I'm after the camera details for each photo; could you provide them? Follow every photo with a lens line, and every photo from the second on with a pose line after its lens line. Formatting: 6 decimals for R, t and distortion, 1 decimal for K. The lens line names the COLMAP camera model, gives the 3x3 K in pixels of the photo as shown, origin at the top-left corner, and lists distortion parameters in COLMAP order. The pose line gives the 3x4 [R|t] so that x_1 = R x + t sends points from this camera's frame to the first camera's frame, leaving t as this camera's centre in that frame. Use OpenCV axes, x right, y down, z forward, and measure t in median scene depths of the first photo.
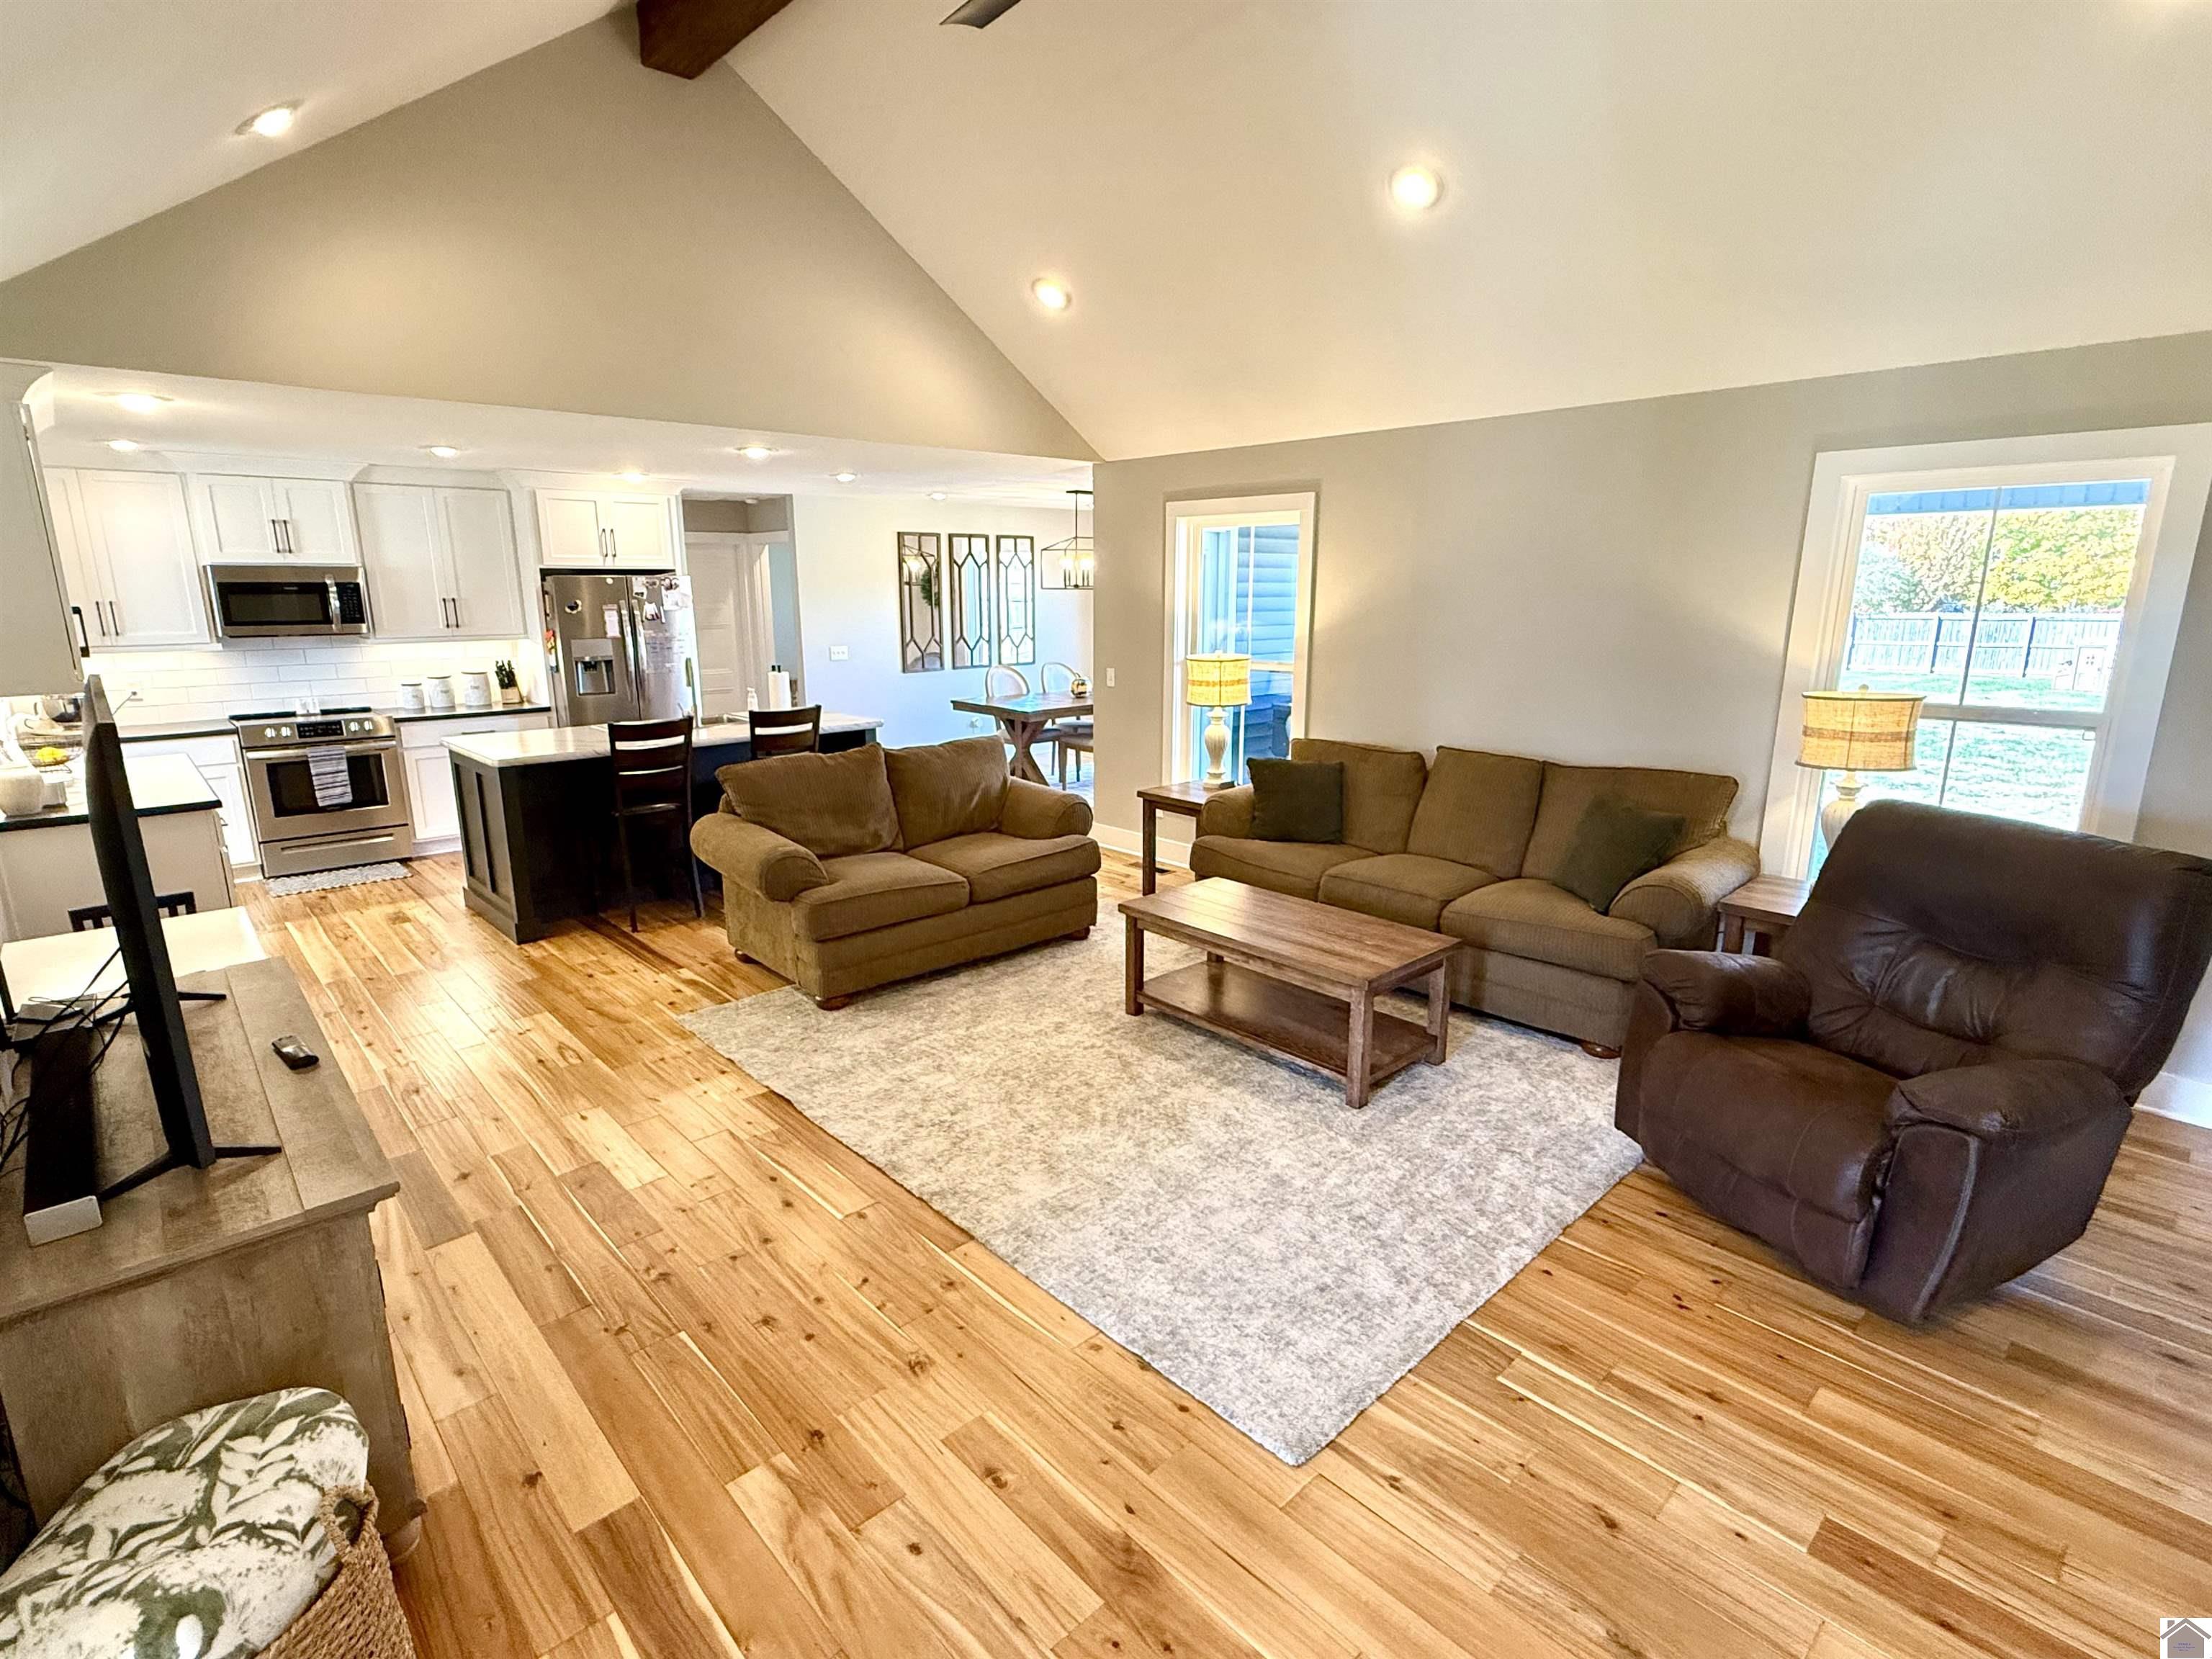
lens RADIAL K [[1085.3, 0, 1100.4], [0, 1085.3, 832.9], [0, 0, 1]] dist [0.002276, -0.003256]
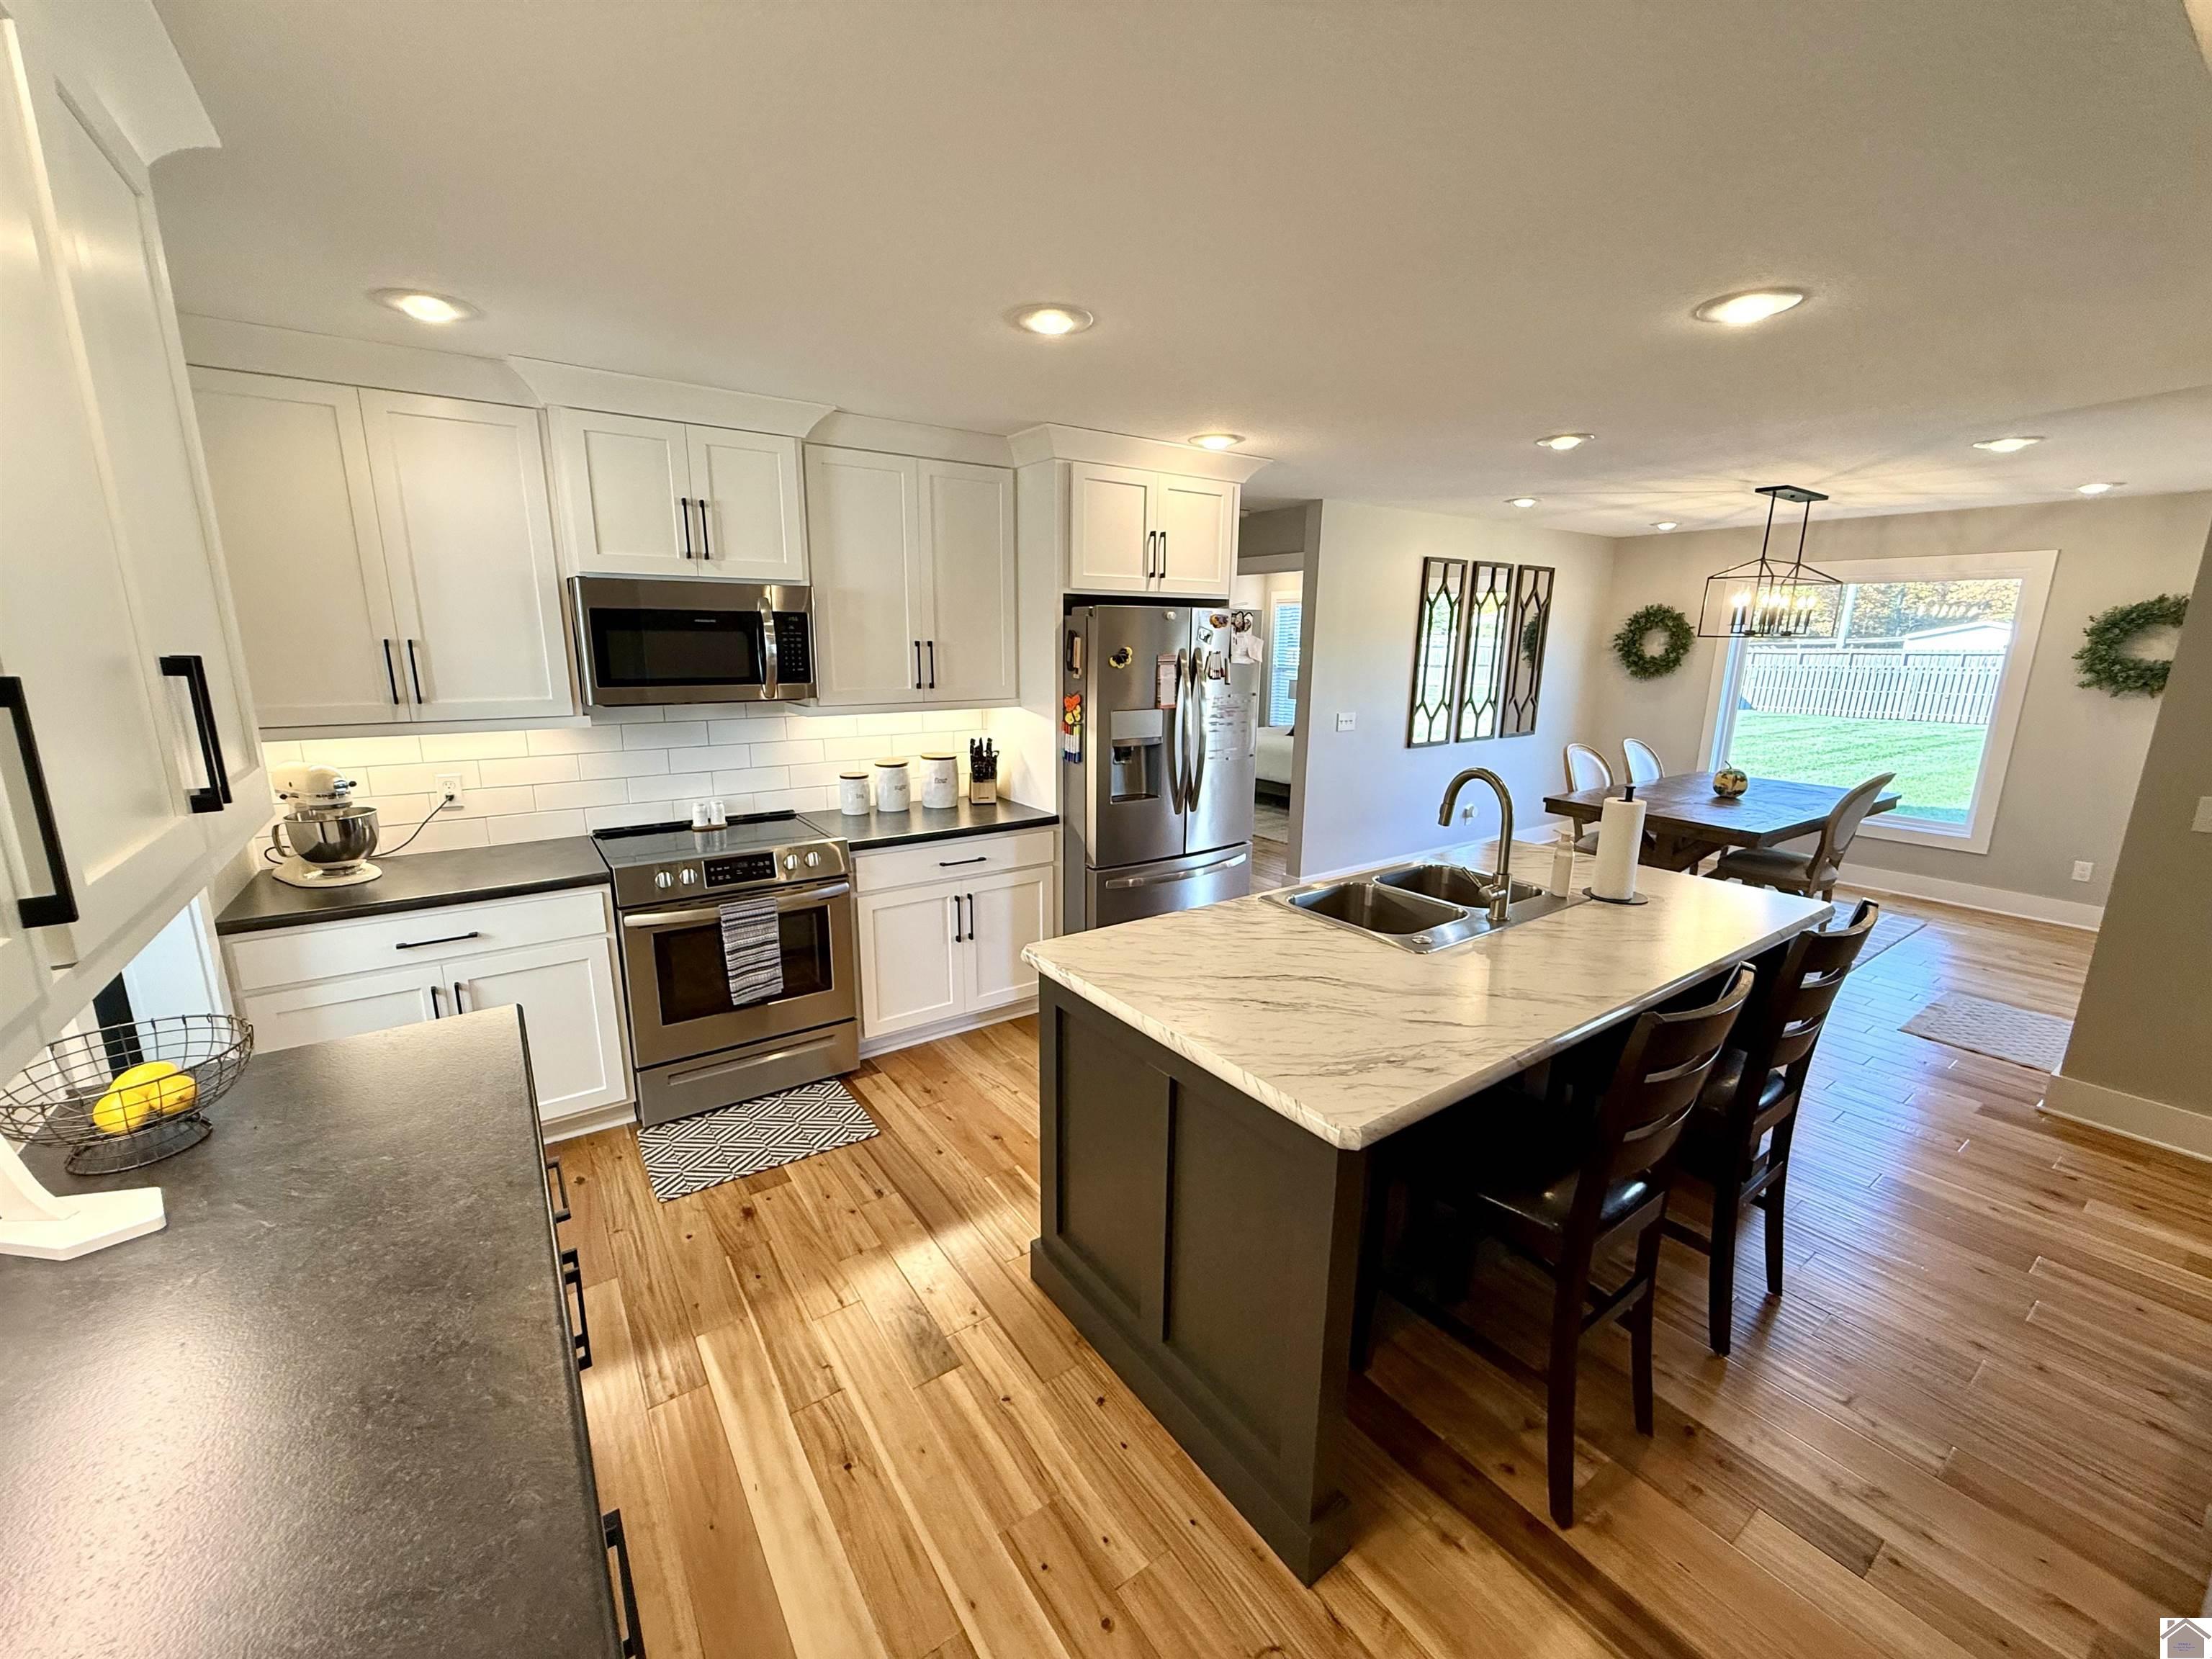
lens RADIAL K [[888.7, 0, 1088.4], [0, 888.7, 823.2], [0, 0, 1]] dist [-0.002507, 0.000972]
pose [[0.989773, 0.041145, -0.136591, -0.461850], [-0.042704, 0.999052, -0.008499, -0.119227], [0.136112, 0.014245, 0.990591, 0.547452]]
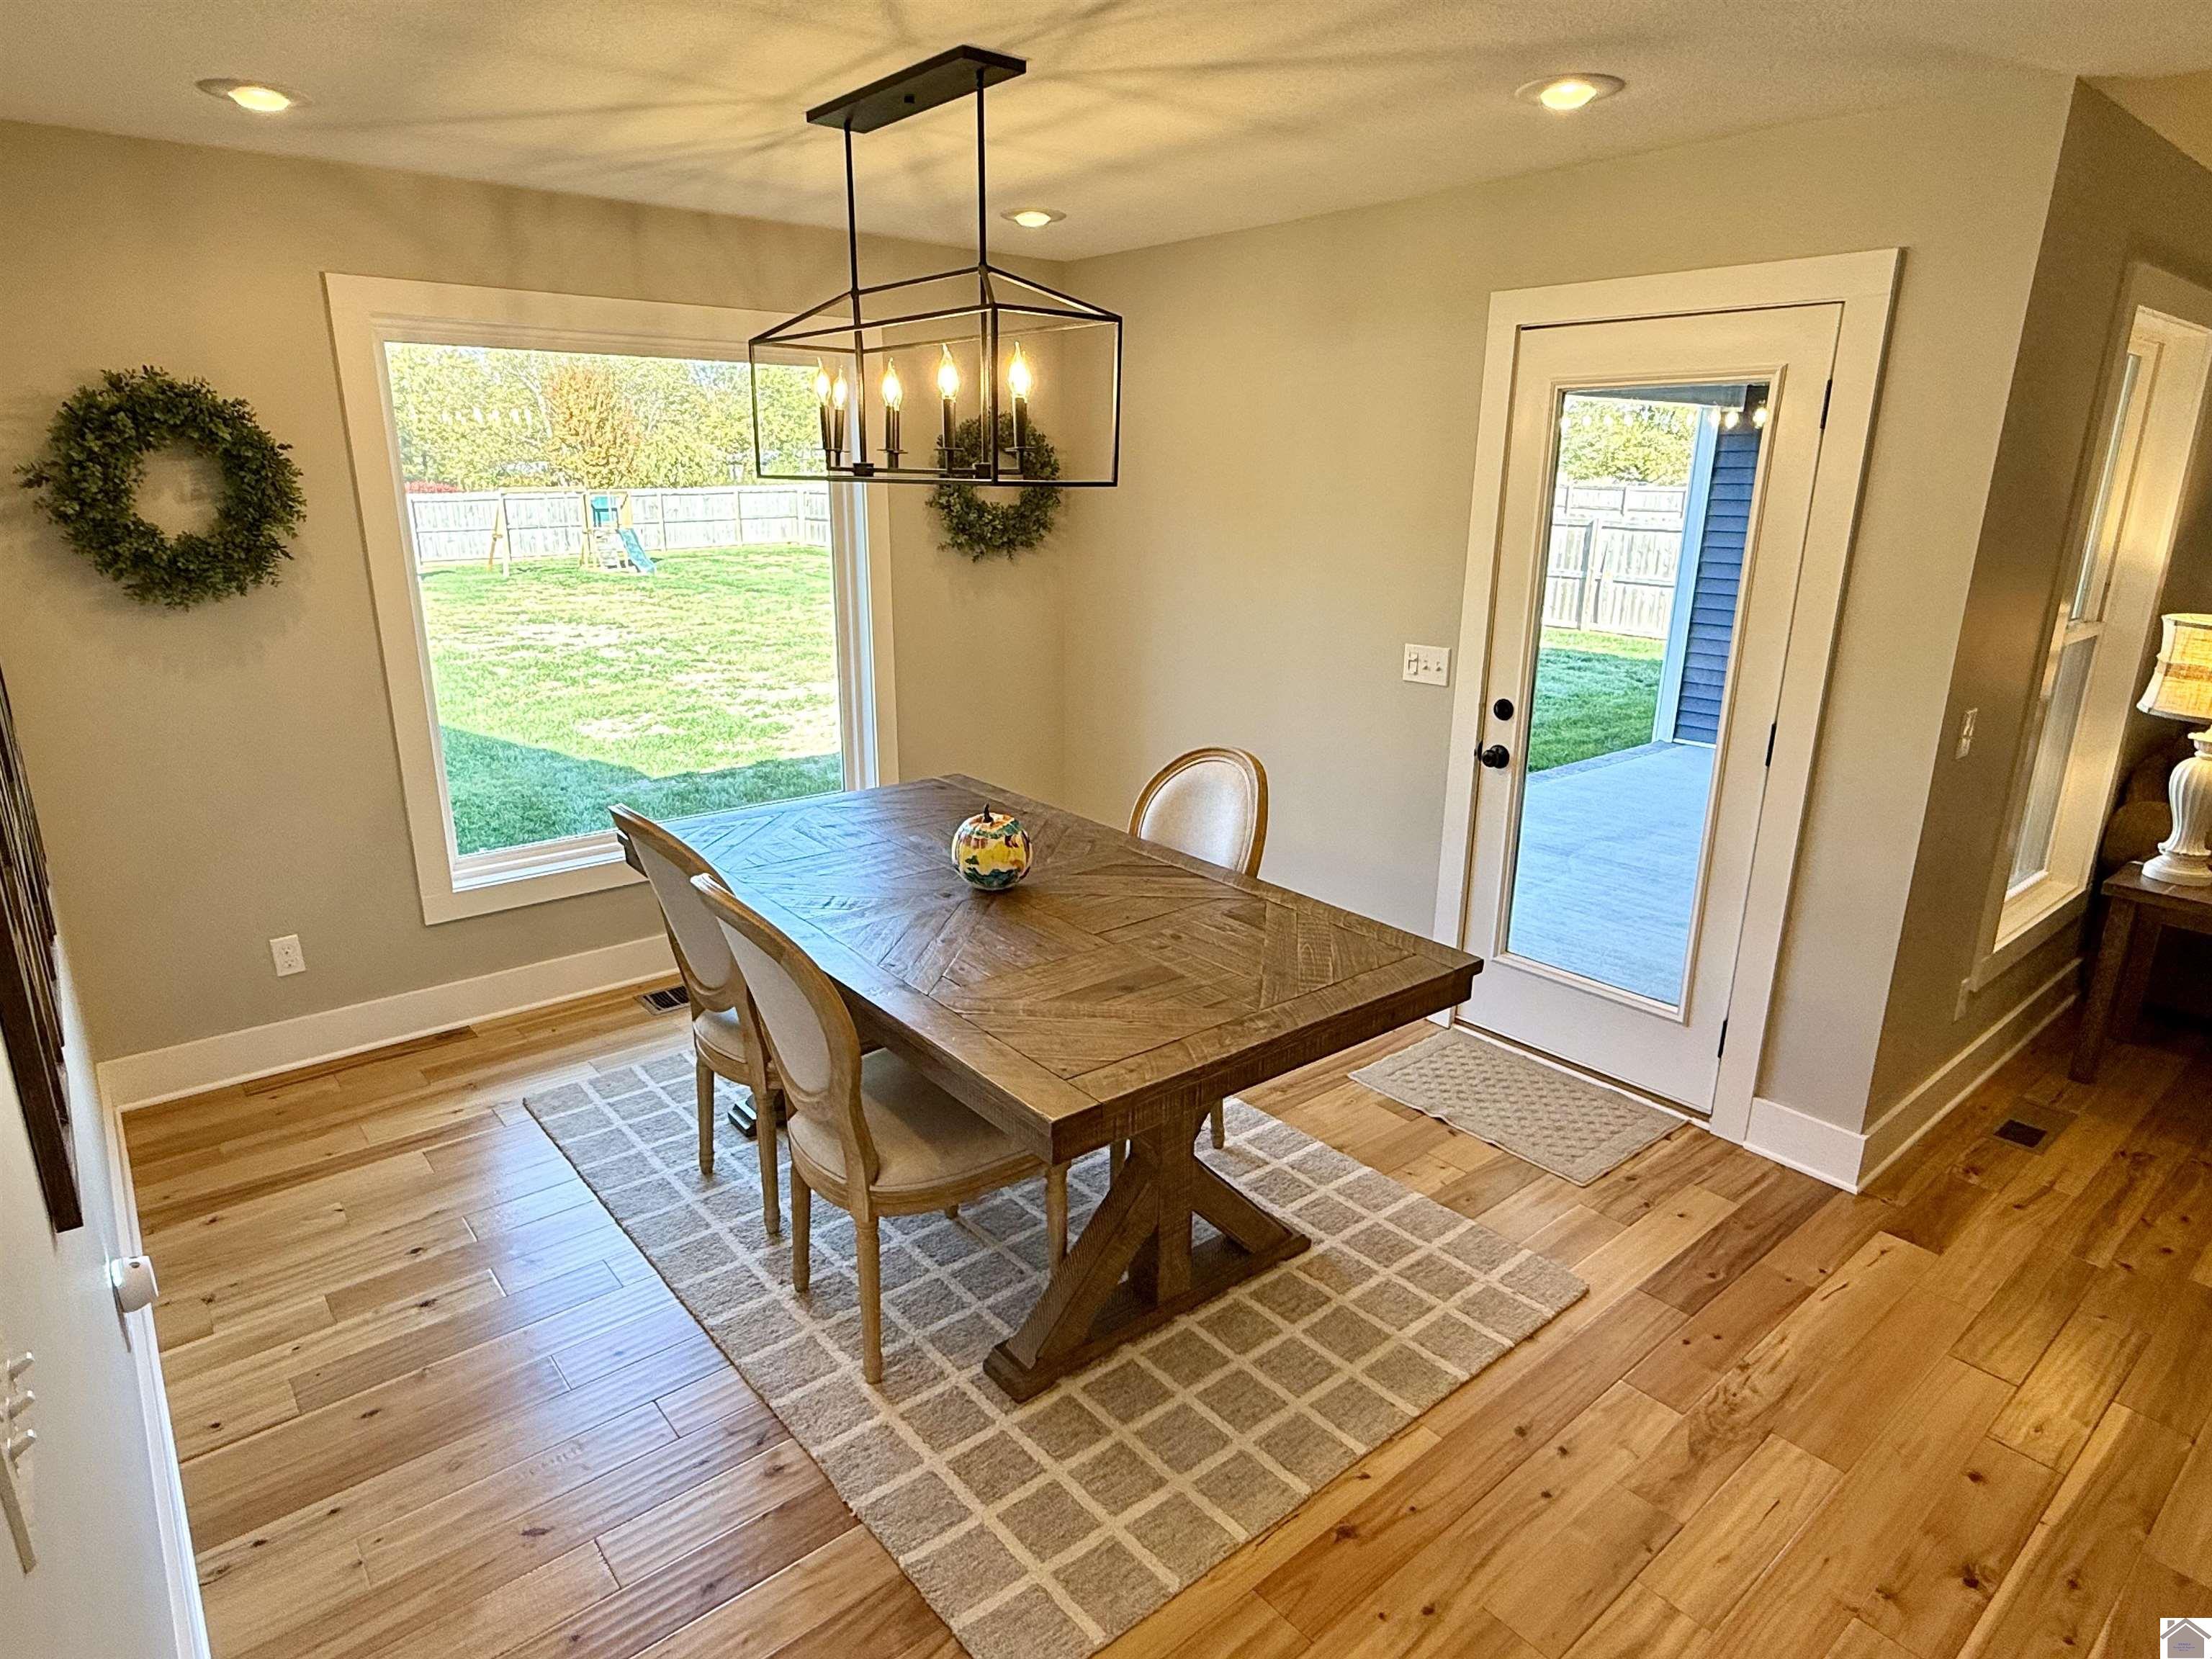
lens RADIAL K [[1243.5, 0, 1104.6], [0, 1243.5, 839.1], [0, 0, 1]] dist [0.001850, -0.000980]
pose [[0.043314, -0.282024, 0.958429, -0.428991], [0.214918, 0.939499, 0.266741, -0.295000], [-0.975671, 0.194430, 0.101306, 1.300053]]
